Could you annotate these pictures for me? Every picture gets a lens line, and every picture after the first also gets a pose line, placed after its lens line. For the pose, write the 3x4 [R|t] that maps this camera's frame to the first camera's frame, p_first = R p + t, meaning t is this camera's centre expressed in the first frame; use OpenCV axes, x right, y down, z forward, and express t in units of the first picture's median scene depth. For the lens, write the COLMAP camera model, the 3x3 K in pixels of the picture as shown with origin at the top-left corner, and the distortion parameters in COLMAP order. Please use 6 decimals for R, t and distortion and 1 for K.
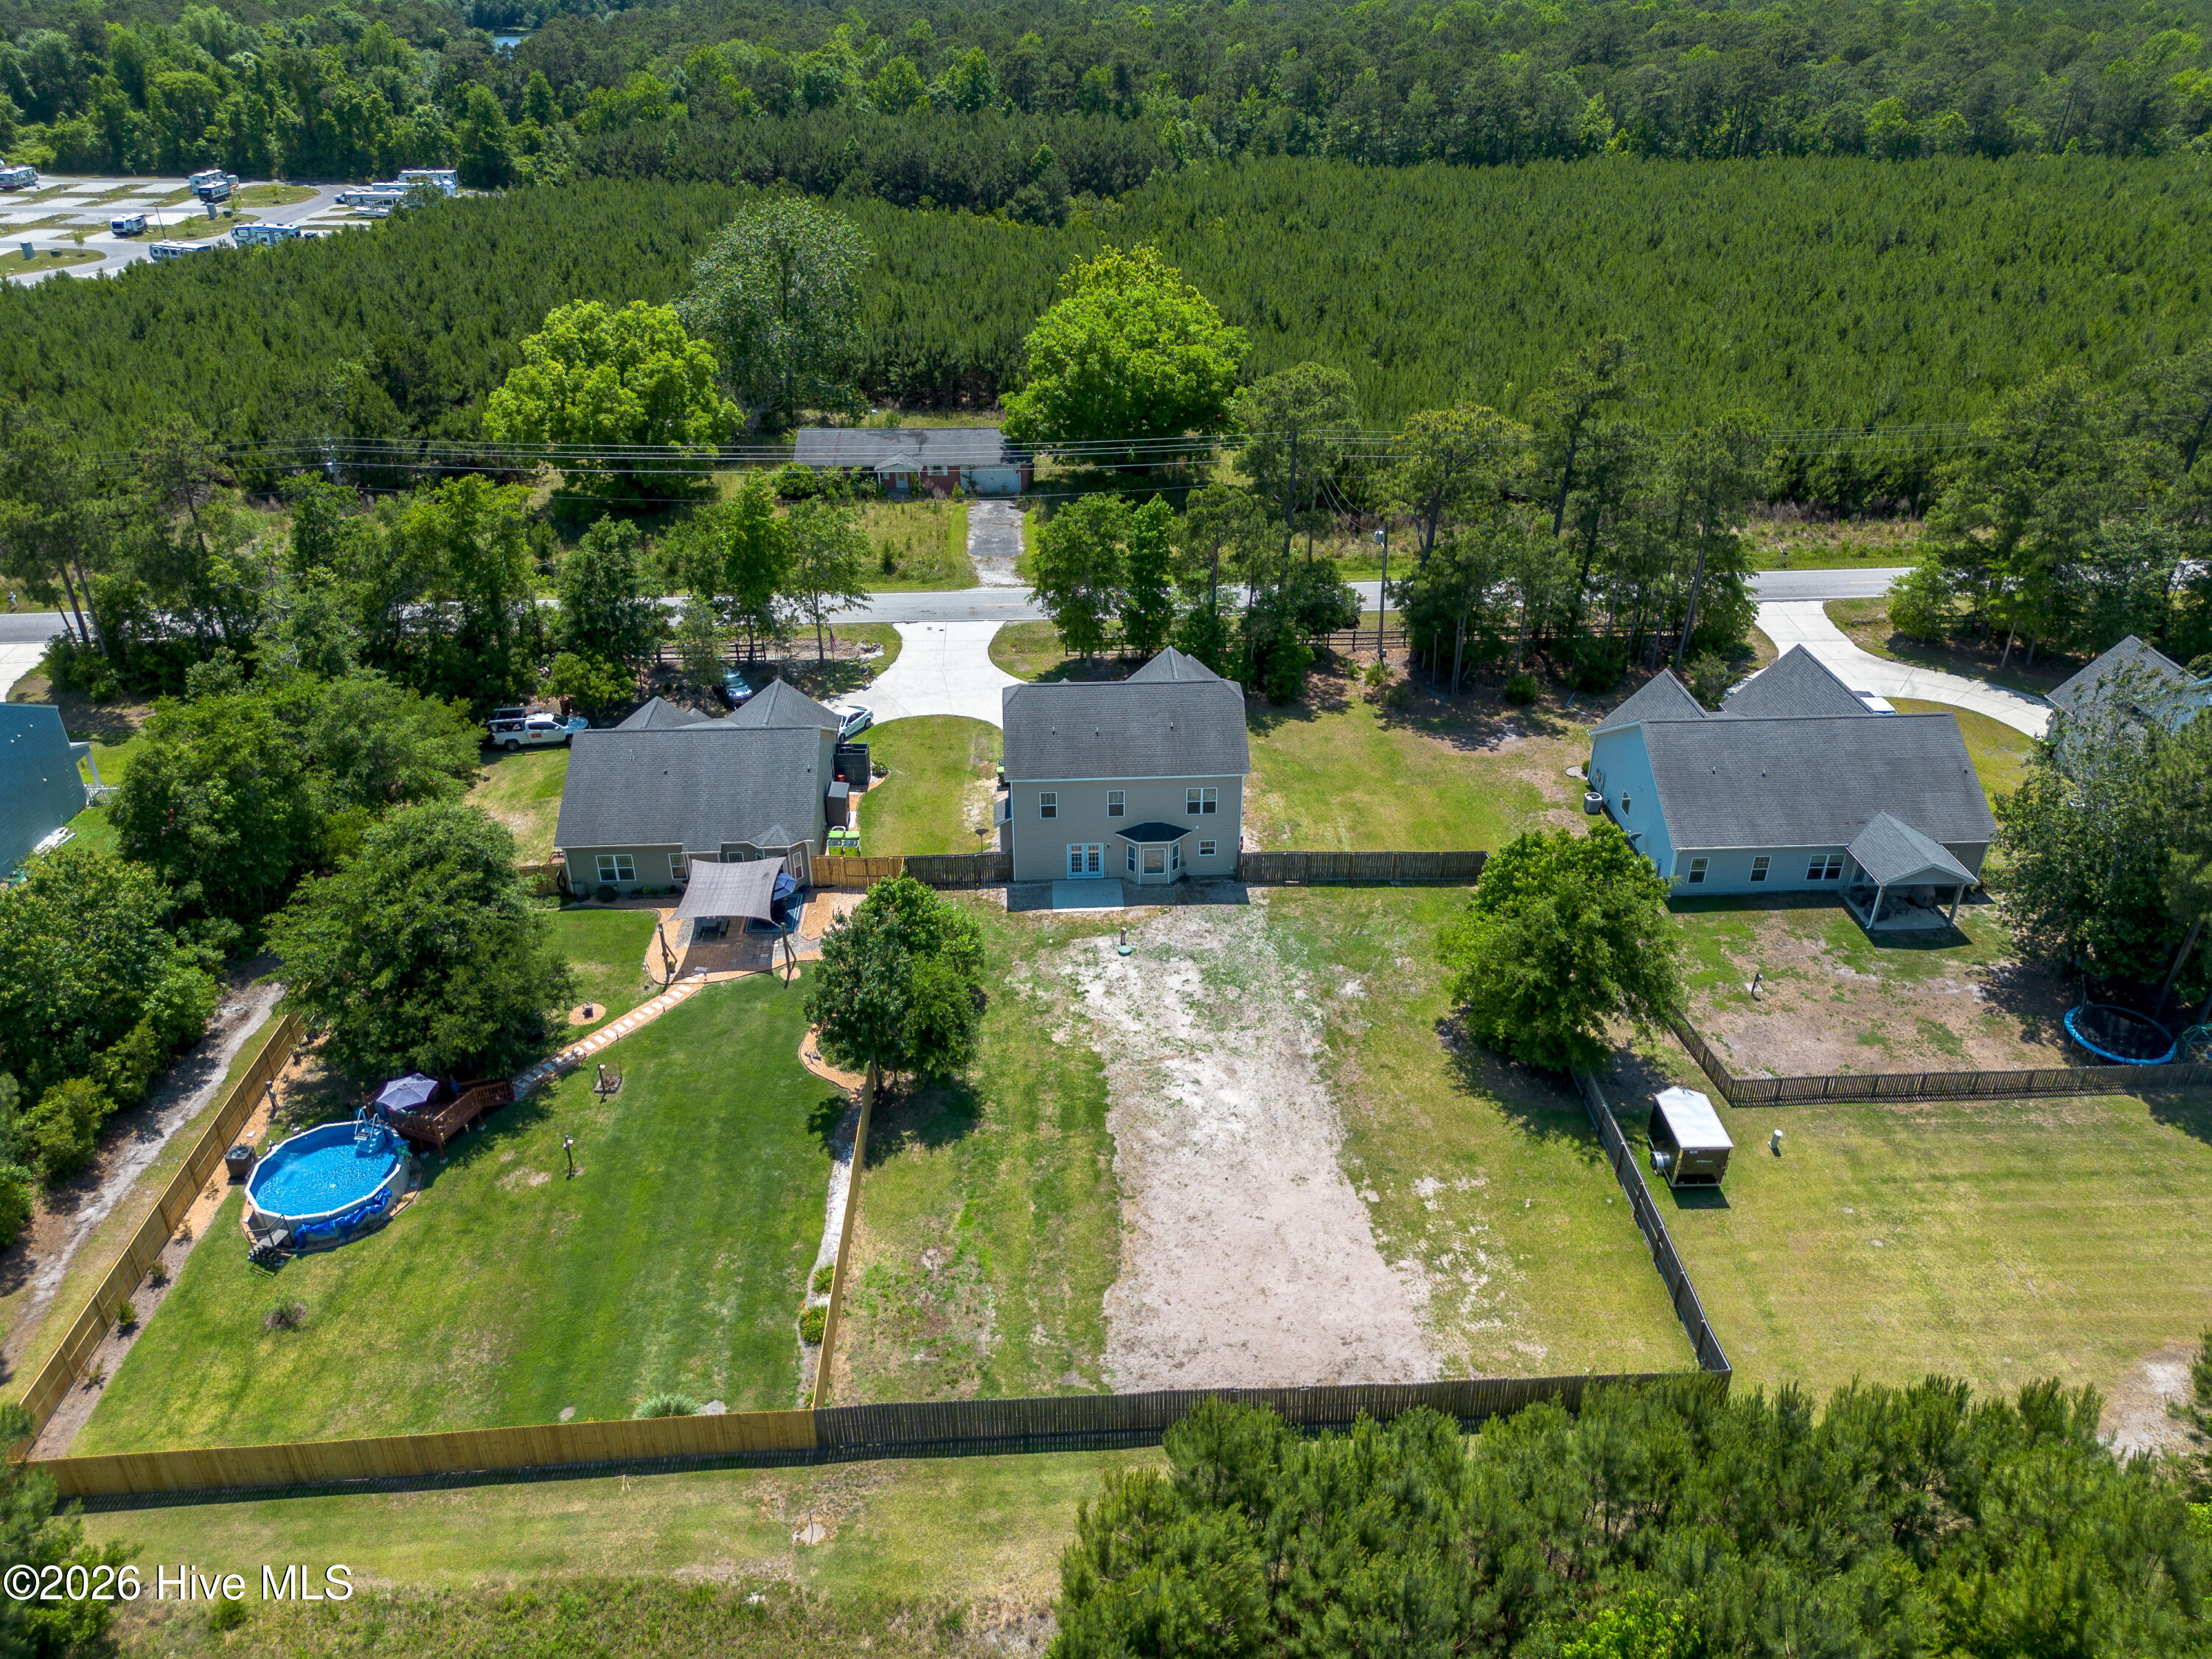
lens RADIAL K [[1569.6, 0, 1117.7], [0, 1569.6, 828.0], [0, 0, 1]] dist [0.067416, -0.058493]
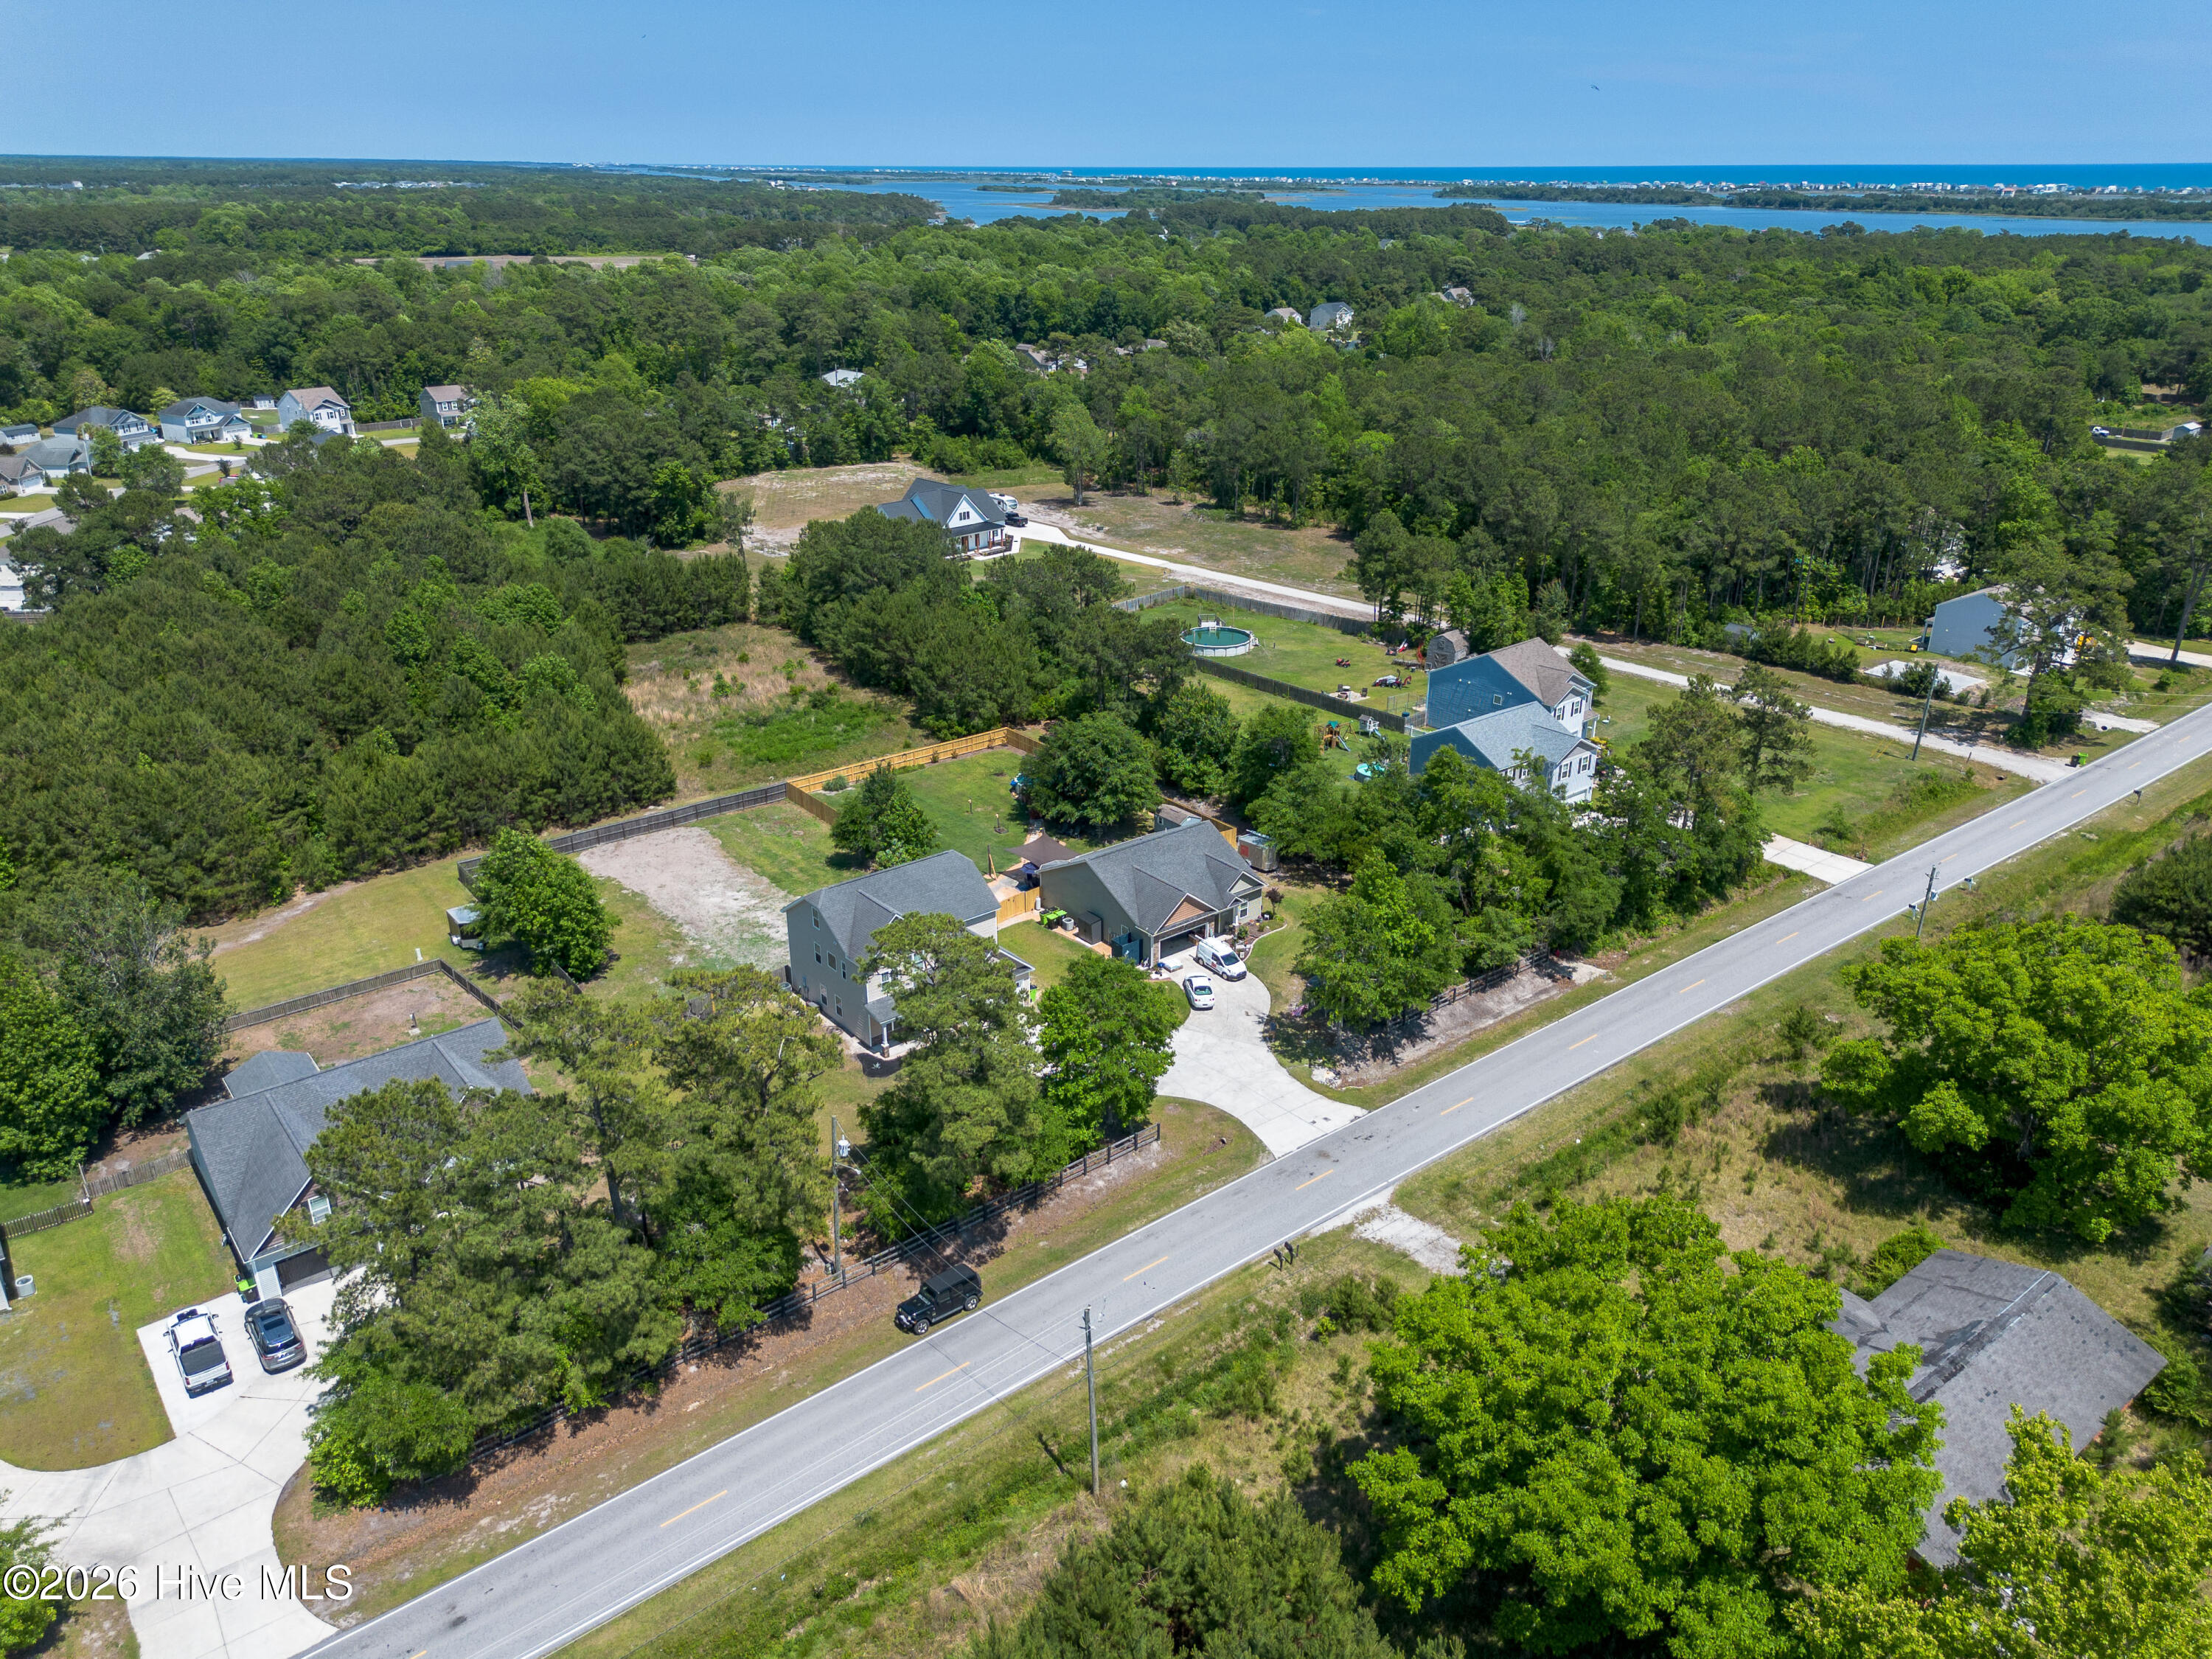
lens RADIAL K [[1569.6, 0, 1117.4], [0, 1569.6, 848.6], [0, 0, 1]] dist [0.067416, -0.058493]
pose [[-0.809087, 0.231673, -0.540098, 0.590616], [-0.290512, 0.641215, 0.710244, -1.162040], [0.510863, 0.731554, -0.451495, 1.755006]]
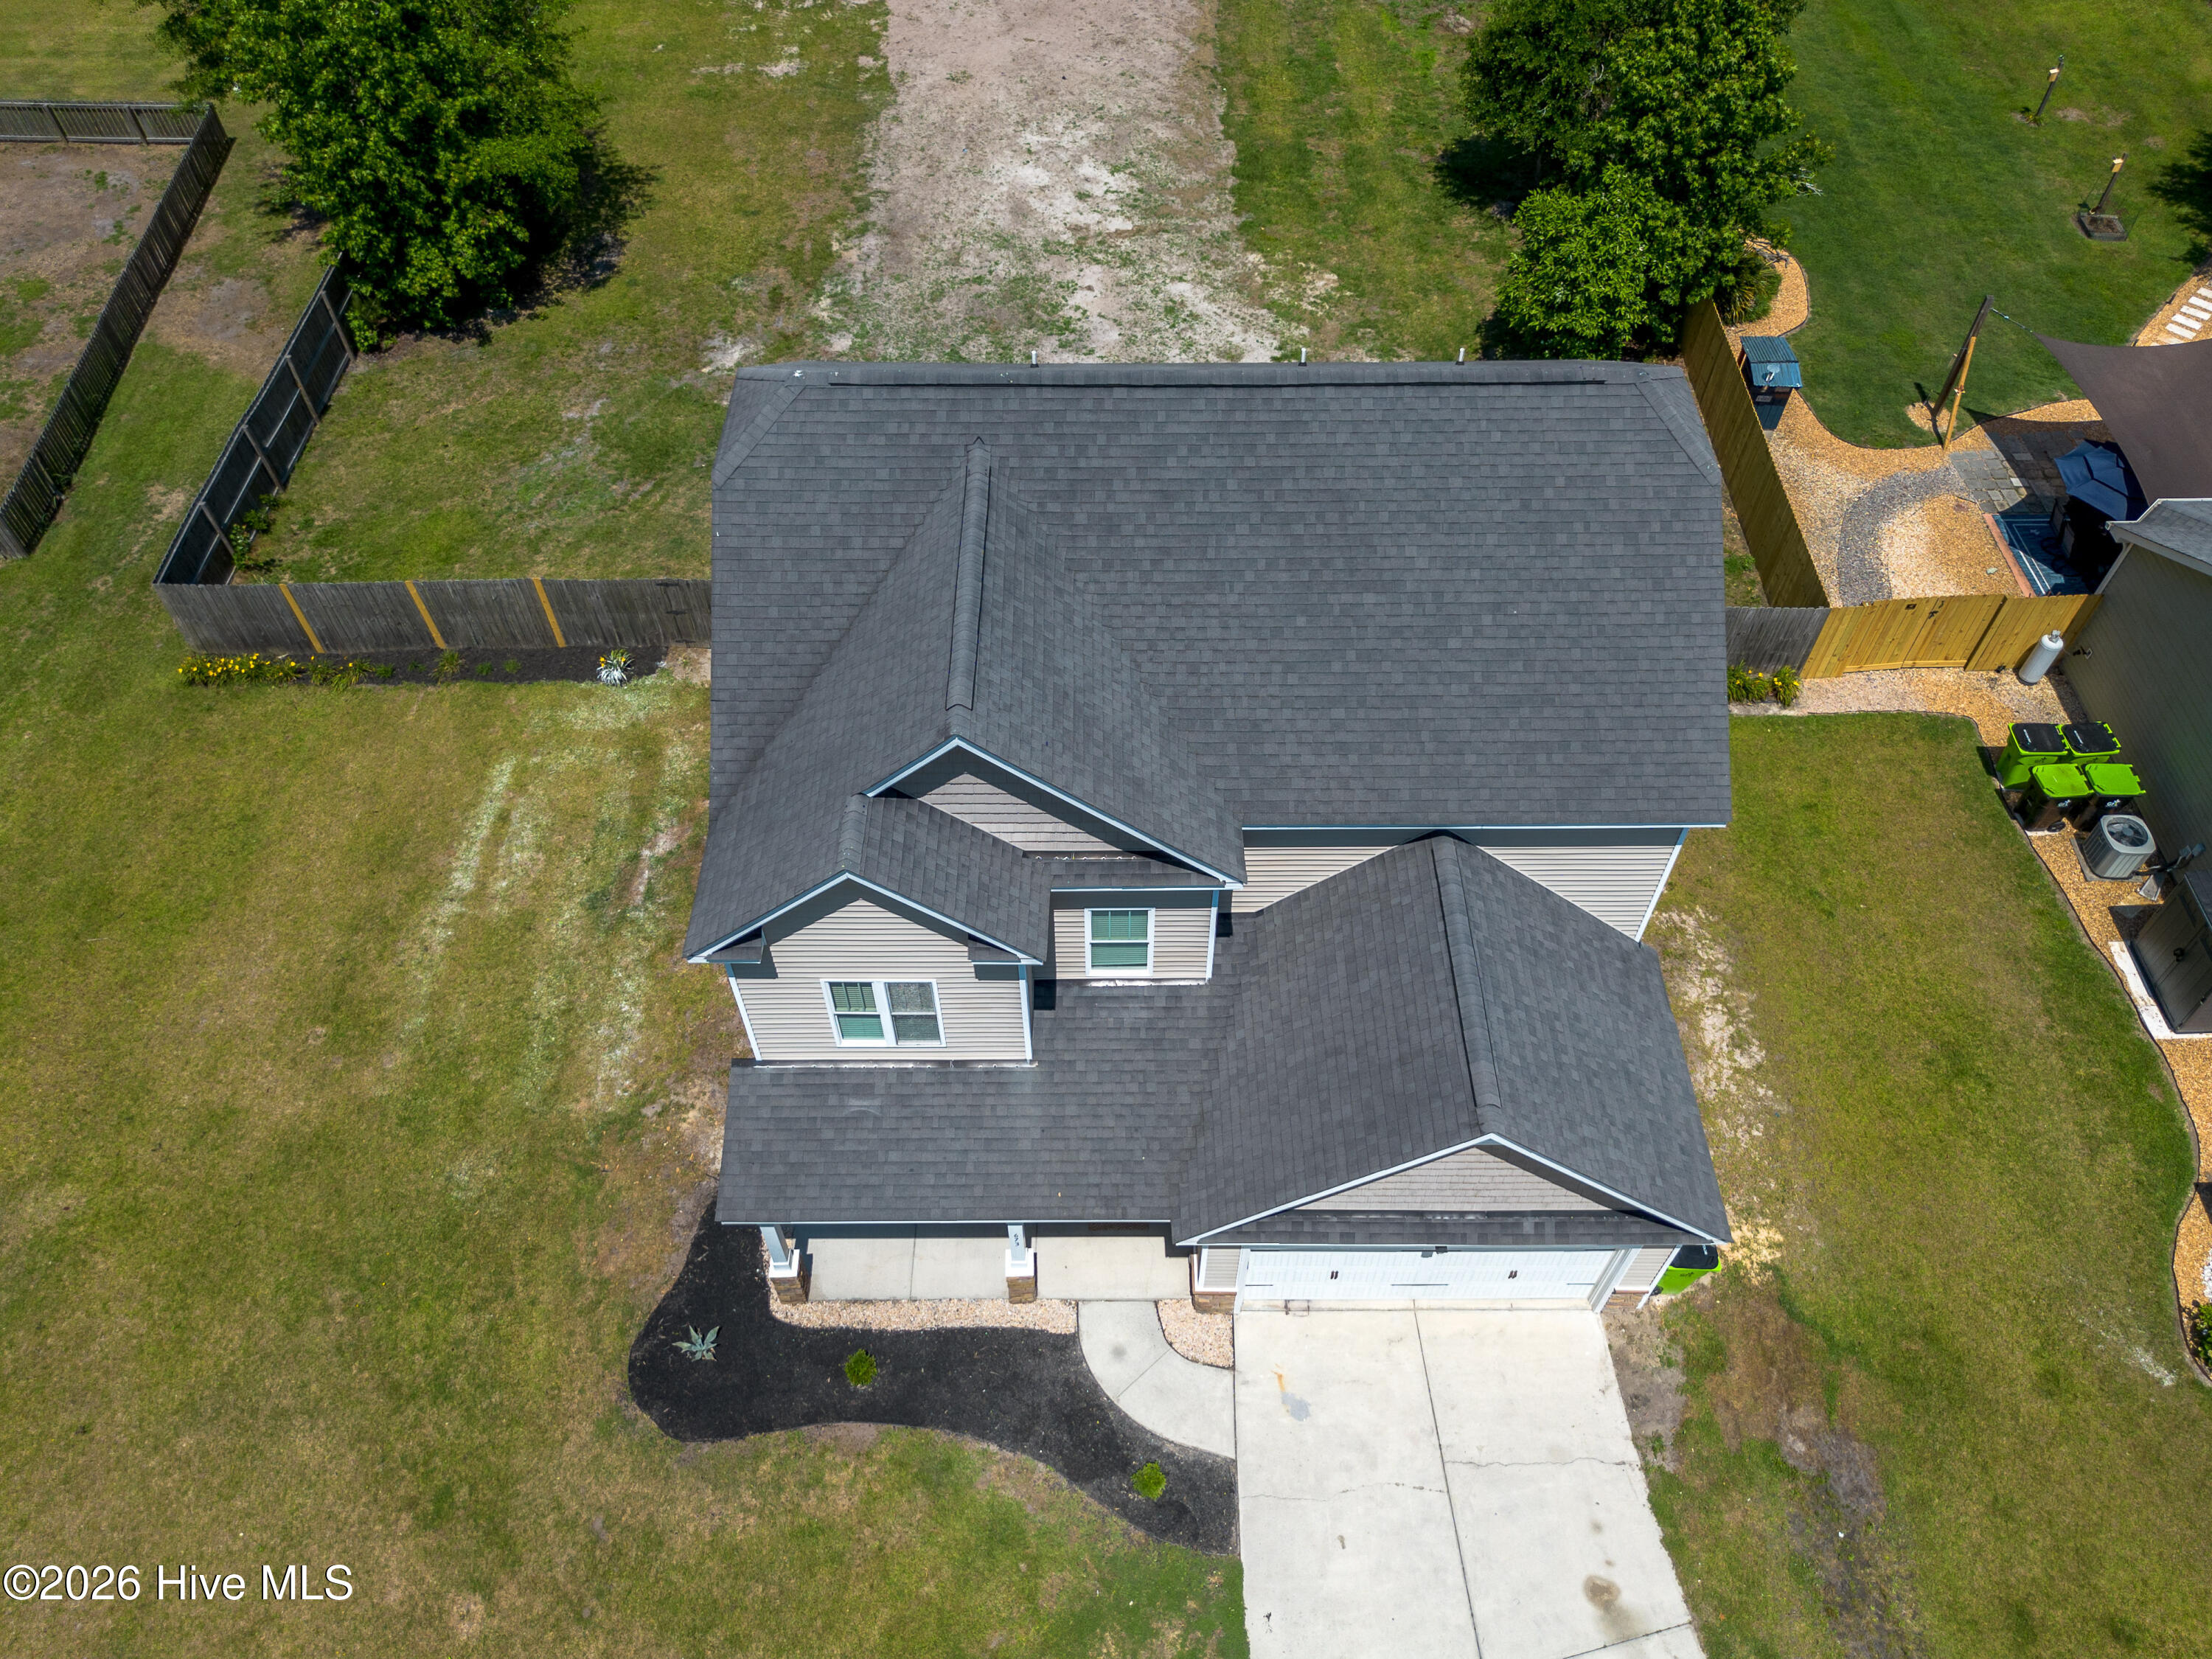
lens RADIAL K [[1569.6, 0, 1109.2], [0, 1569.6, 840.3], [0, 0, 1]] dist [0.067416, -0.058493]
pose [[-0.998516, -0.043616, 0.032616, 0.008838], [0.025262, 0.159633, 0.986853, -0.332563], [-0.048249, 0.986212, -0.158294, 1.144860]]
